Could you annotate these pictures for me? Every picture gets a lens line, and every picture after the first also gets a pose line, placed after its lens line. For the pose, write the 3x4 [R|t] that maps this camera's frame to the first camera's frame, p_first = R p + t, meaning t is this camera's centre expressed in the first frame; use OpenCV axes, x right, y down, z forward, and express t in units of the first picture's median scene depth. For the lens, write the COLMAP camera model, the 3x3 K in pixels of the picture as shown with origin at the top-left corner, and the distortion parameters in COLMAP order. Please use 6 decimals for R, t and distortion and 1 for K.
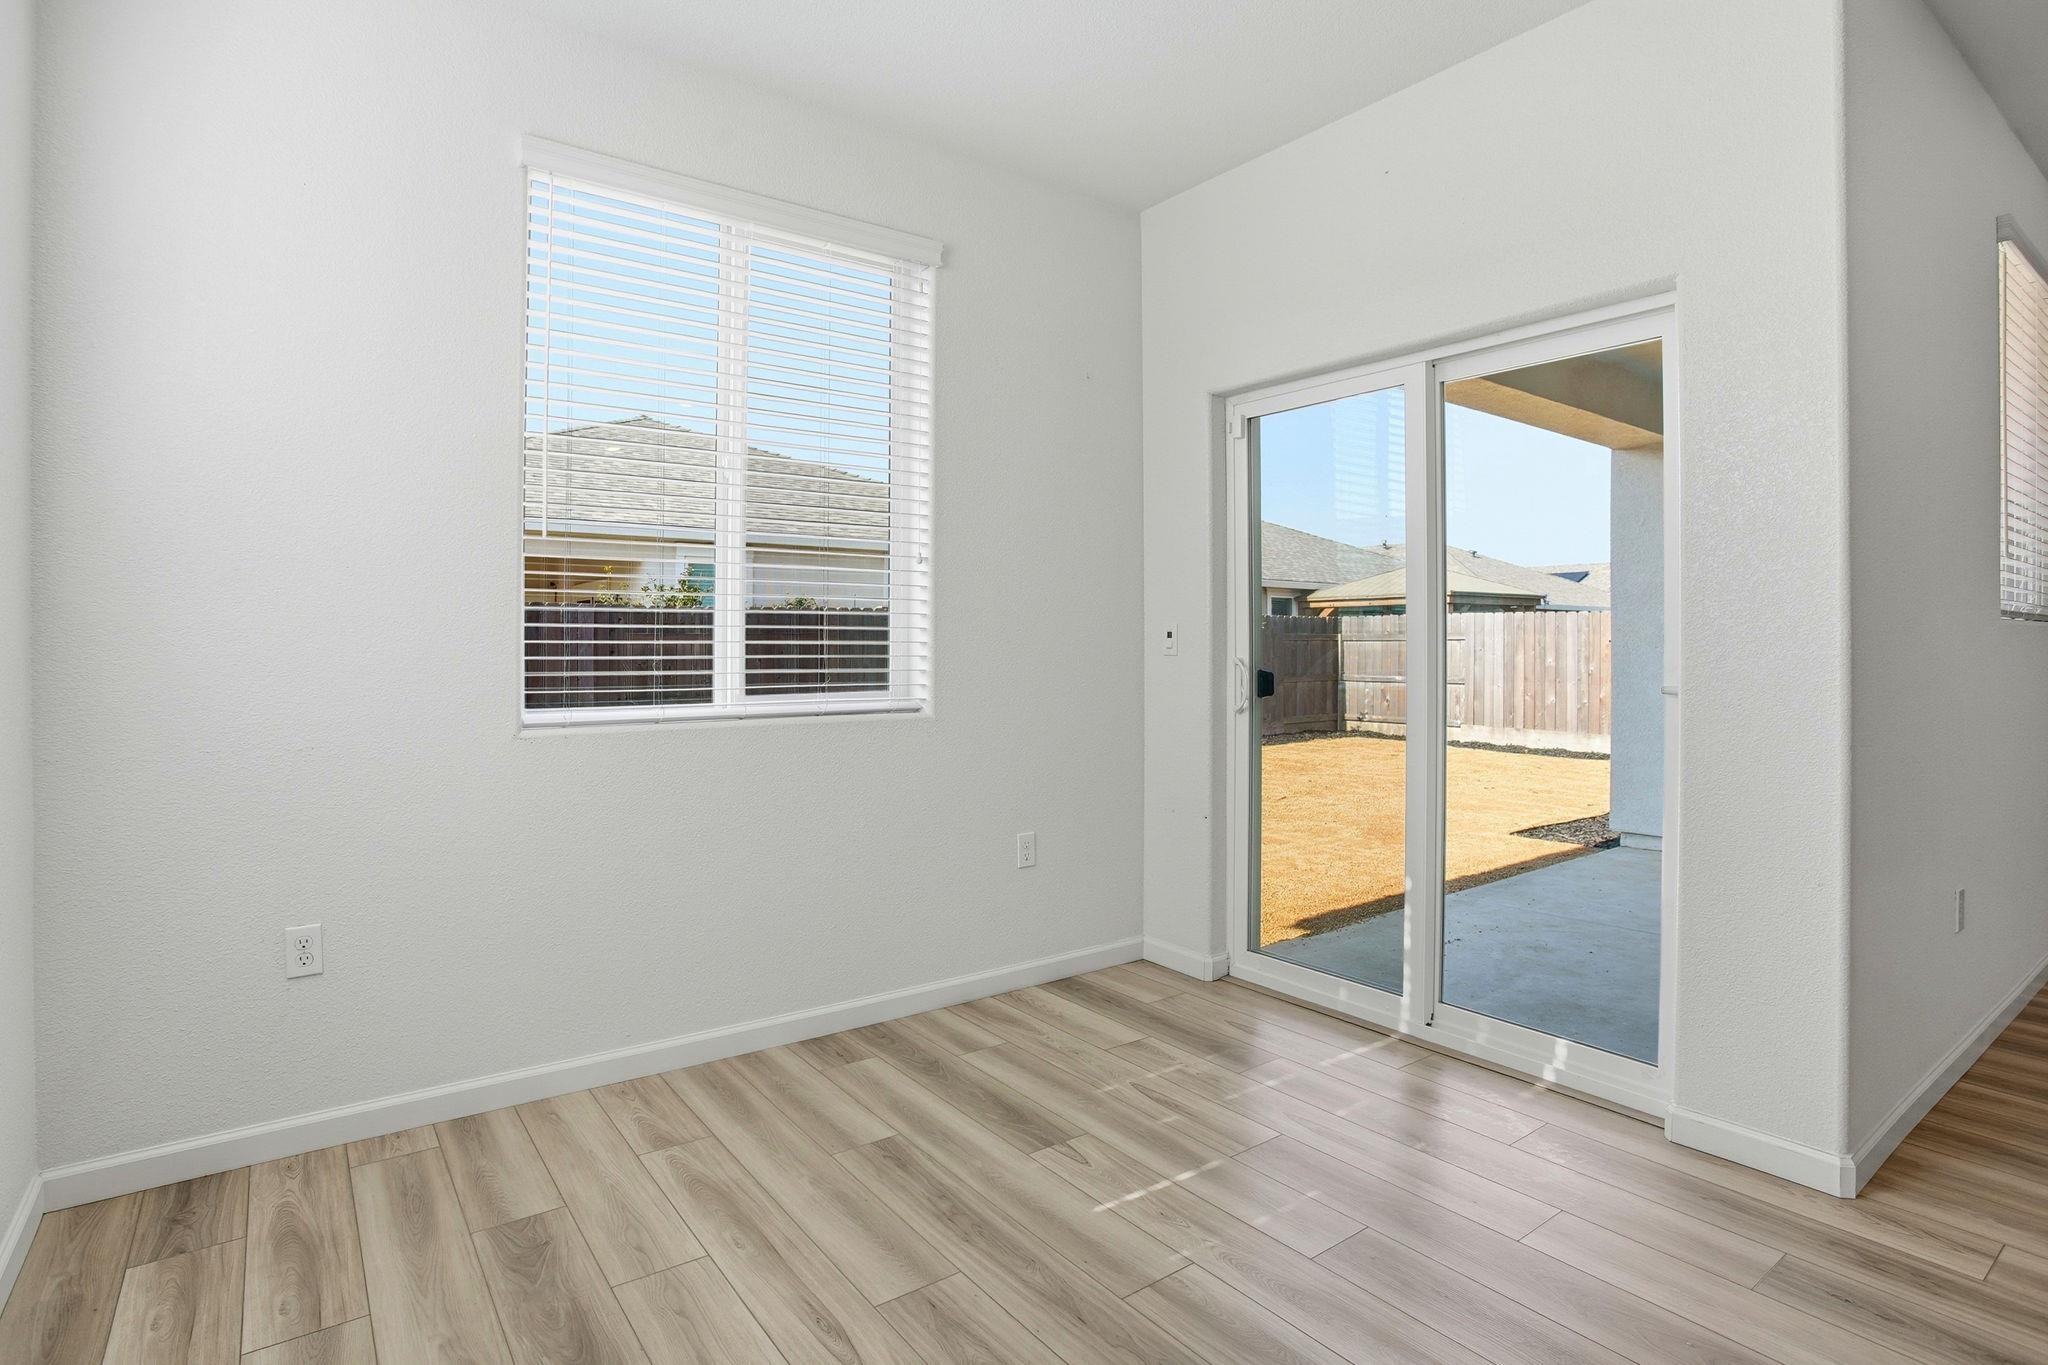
lens RADIAL K [[1029.9, 0, 1028.0], [0, 1029.9, 663.9], [0, 0, 1]] dist [-0.070595, 0.027065]
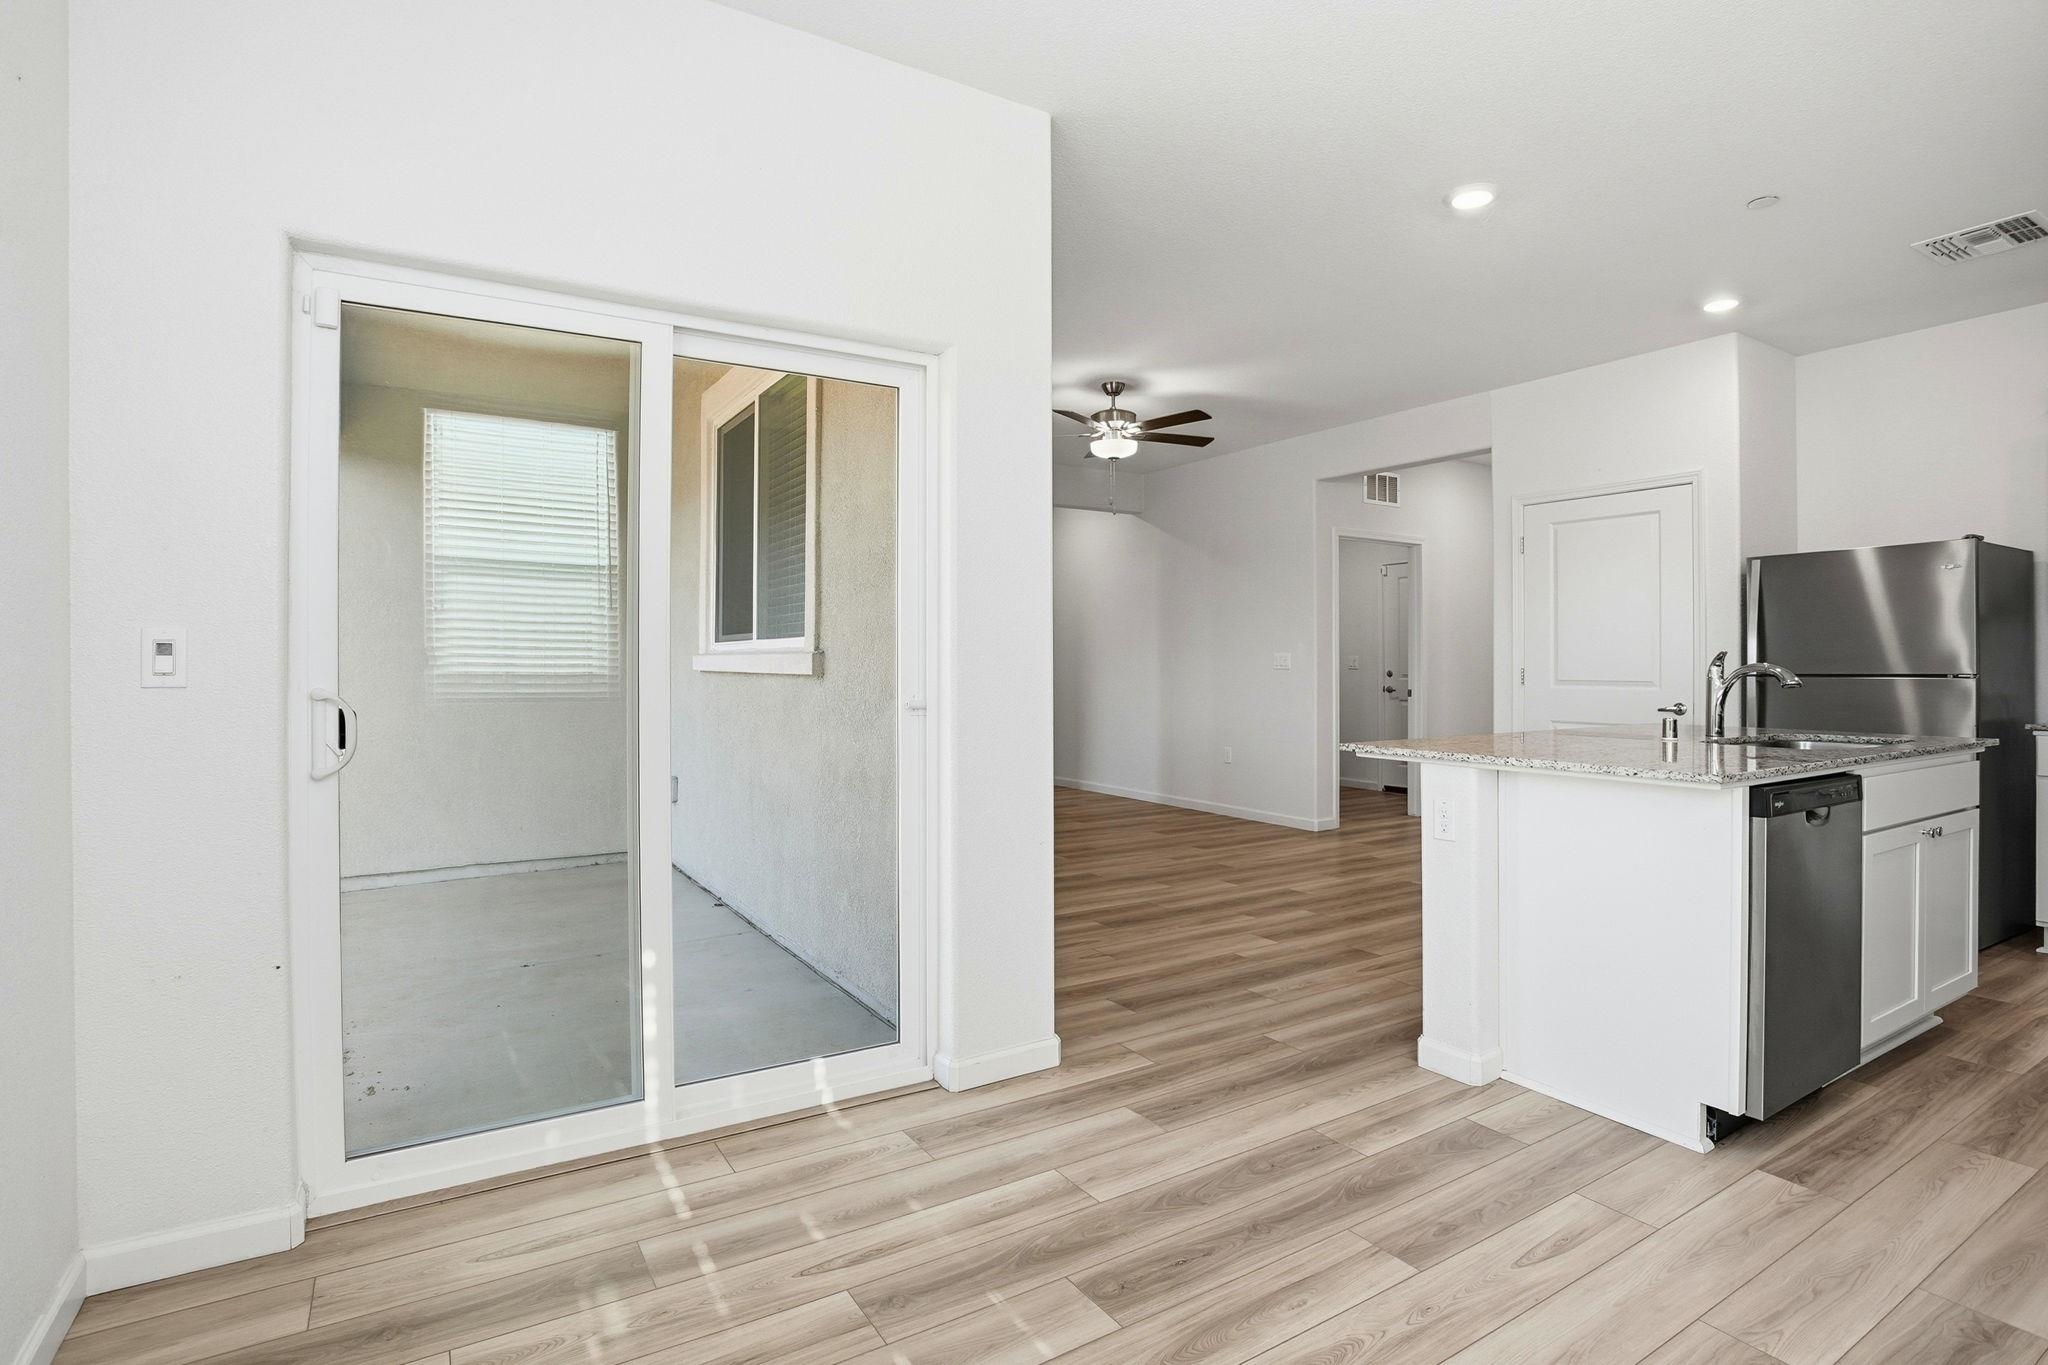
lens RADIAL K [[1029.9, 0, 1028.0], [0, 1029.9, 663.9], [0, 0, 1]] dist [-0.070595, 0.027065]
pose [[0.082008, -0.005178, 0.996618, -0.415249], [0.017144, 0.999846, 0.003784, -0.018245], [-0.996484, 0.016776, 0.082084, 0.637941]]
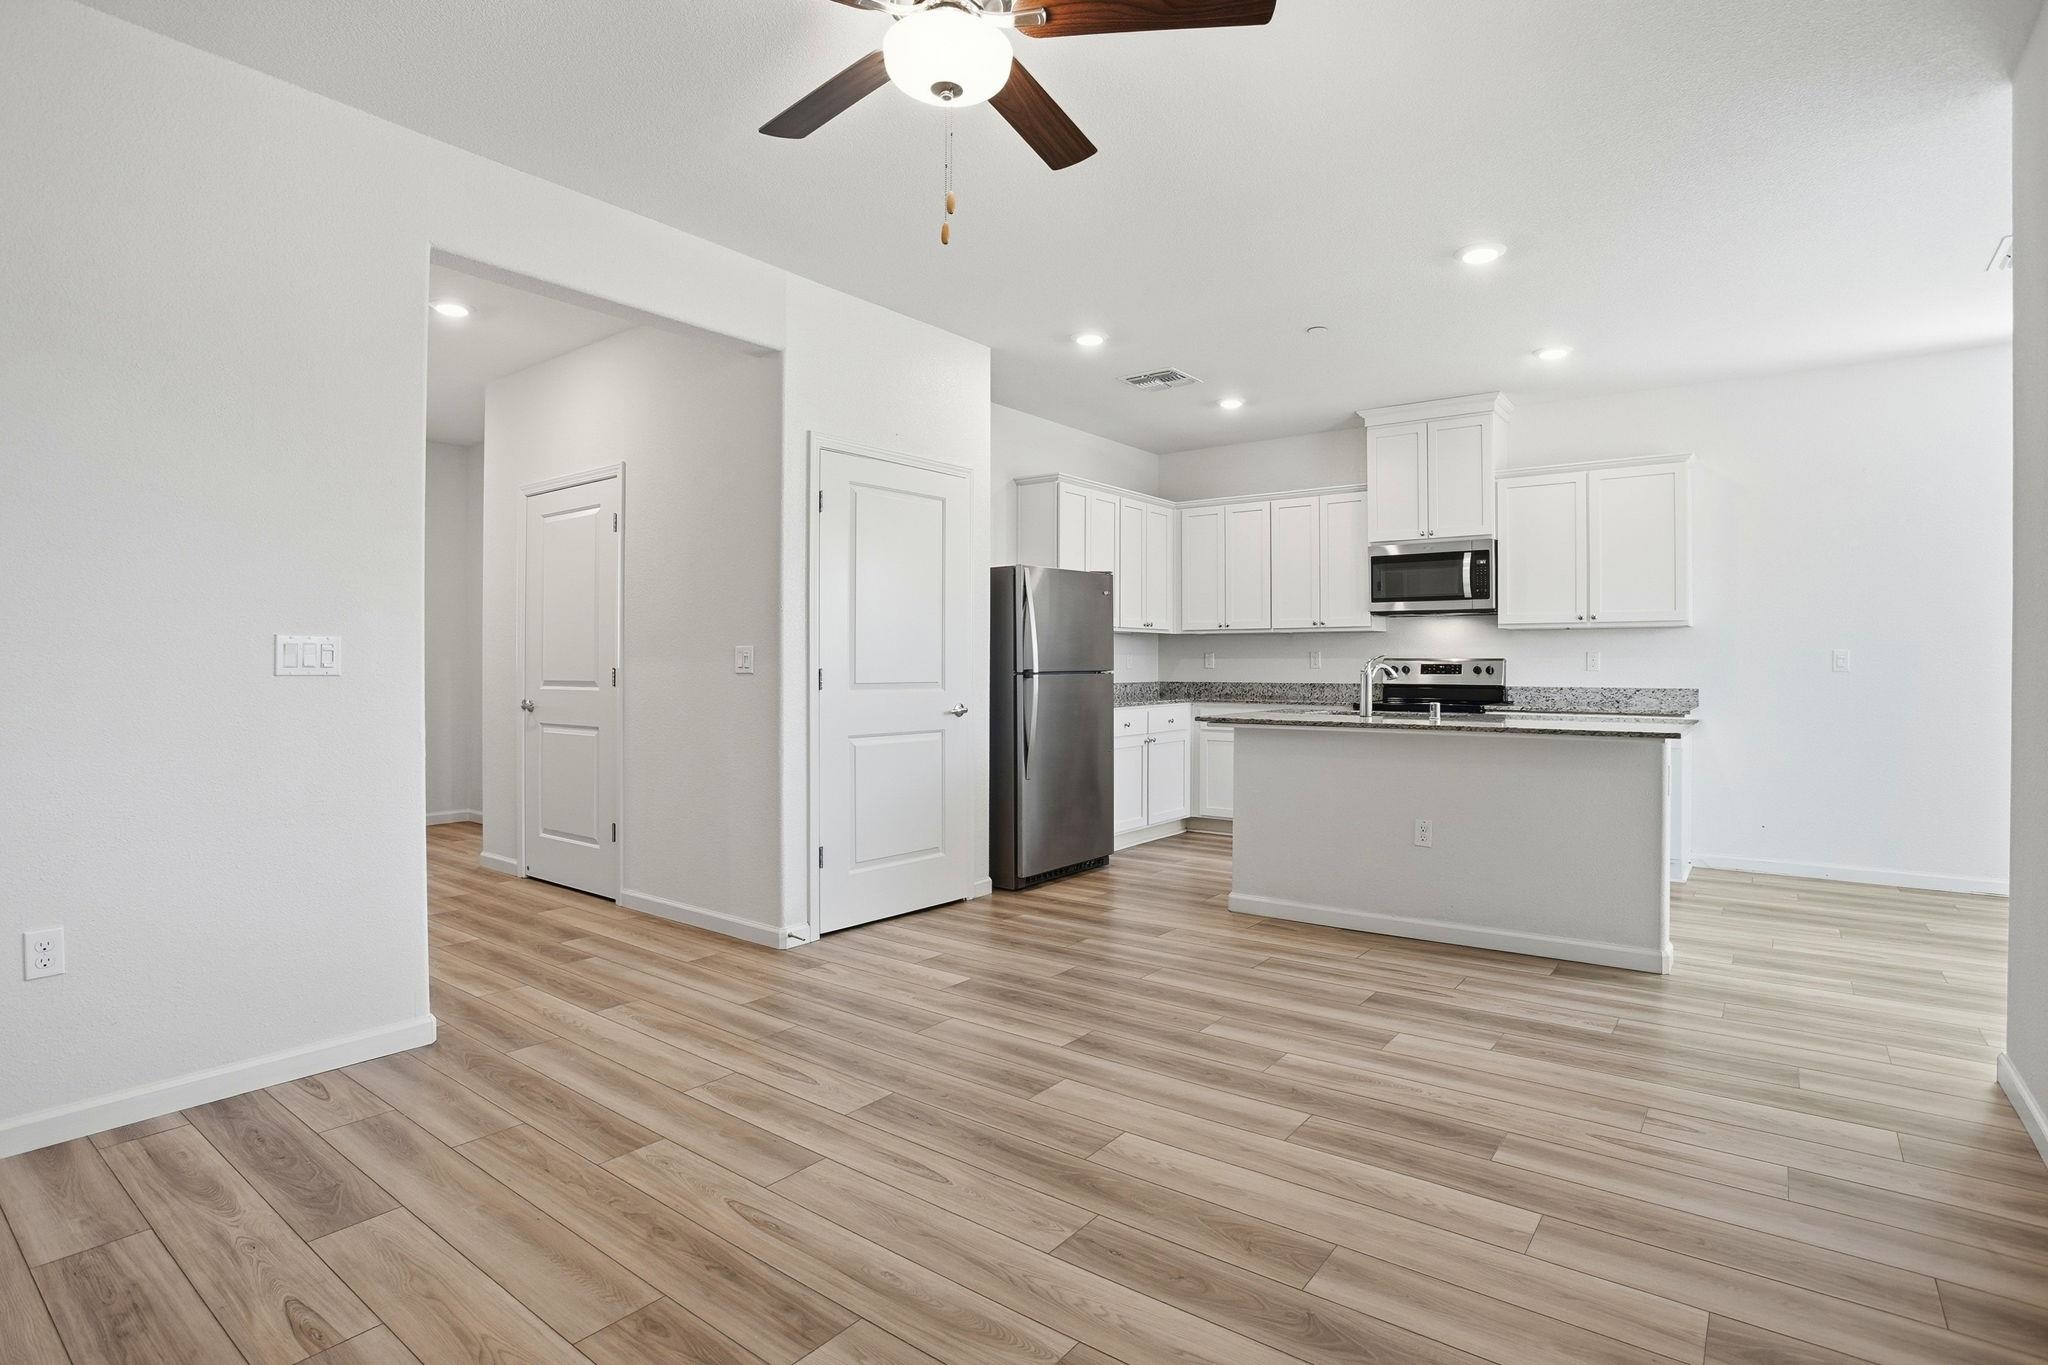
lens RADIAL K [[1018.1, 0, 1025.5], [0, 1018.1, 668.3], [0, 0, 1]] dist [-0.074050, 0.026219]
pose [[-0.961817, -0.005963, -0.273628, 1.655954], [-0.010937, 0.999801, 0.016654, -0.013640], [0.273474, 0.019011, -0.961691, 1.292335]]
